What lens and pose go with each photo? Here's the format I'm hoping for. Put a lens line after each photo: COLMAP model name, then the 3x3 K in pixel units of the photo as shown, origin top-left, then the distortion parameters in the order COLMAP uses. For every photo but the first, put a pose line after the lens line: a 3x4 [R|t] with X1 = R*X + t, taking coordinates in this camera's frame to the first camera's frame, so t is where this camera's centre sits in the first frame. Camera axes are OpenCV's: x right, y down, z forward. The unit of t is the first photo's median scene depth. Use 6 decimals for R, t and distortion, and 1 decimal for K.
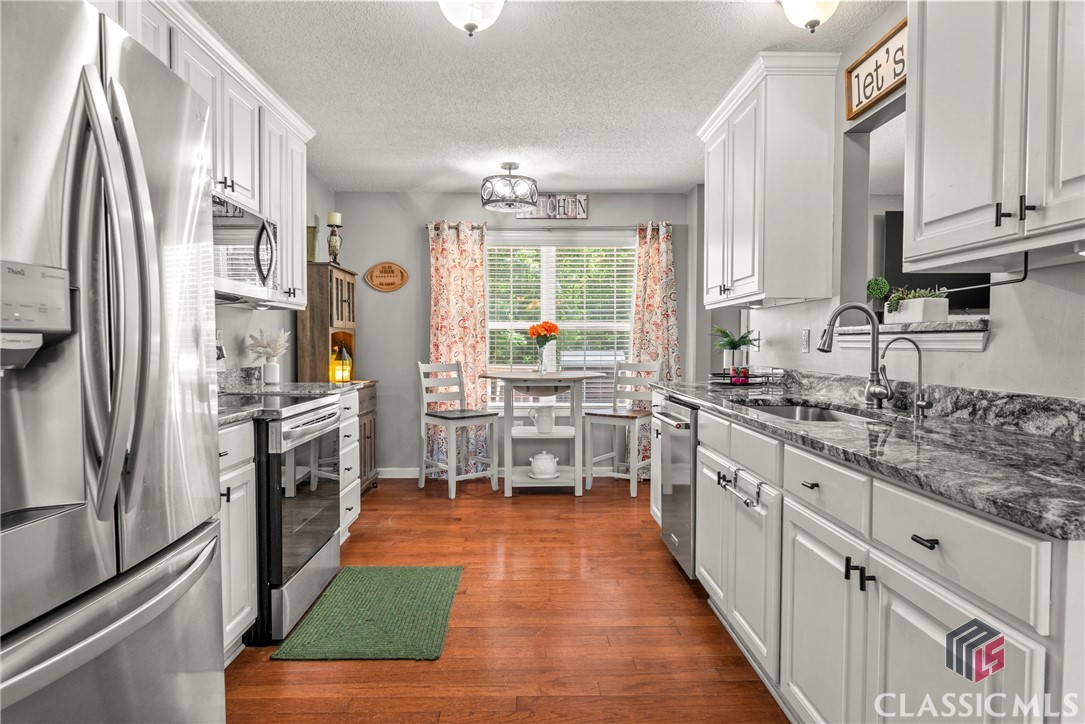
lens RADIAL K [[619.1, 0, 541.4], [0, 619.1, 365.6], [0, 0, 1]] dist [-0.000402, -0.000512]
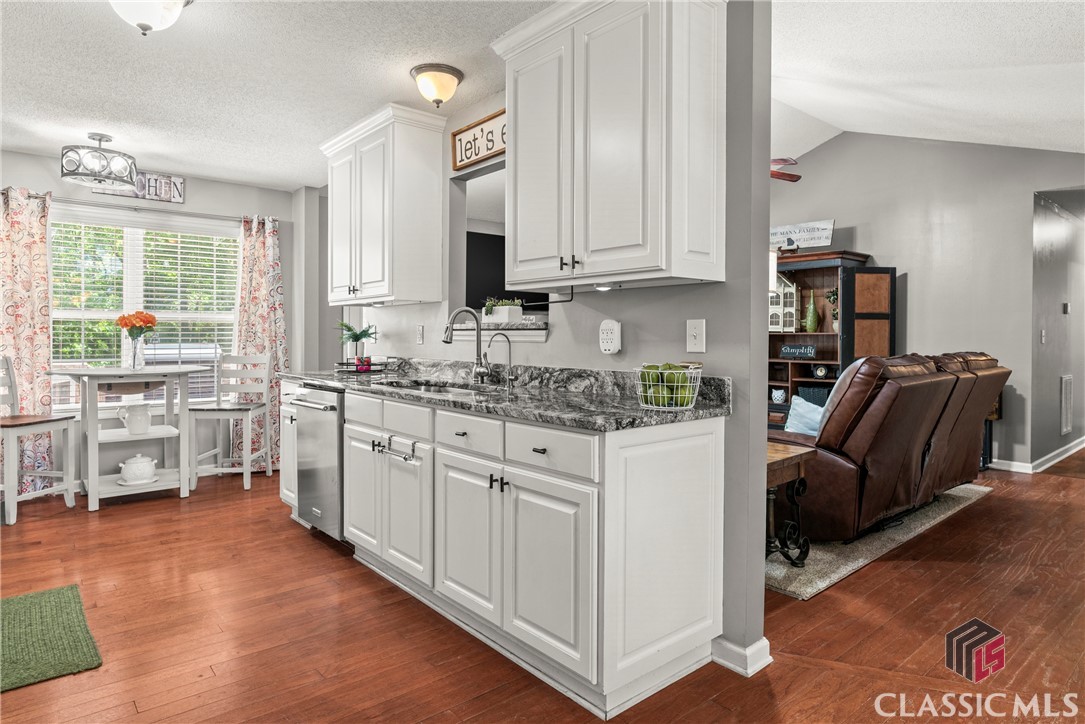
lens RADIAL K [[631.0, 0, 543.6], [0, 631.0, 340.8], [0, 0, 1]] dist [-0.002096, -0.000081]
pose [[0.777126, -0.001206, 0.629344, -0.167064], [0.018561, 0.999607, -0.021004, 0.003695], [-0.629071, 0.028004, 0.776843, -0.135743]]
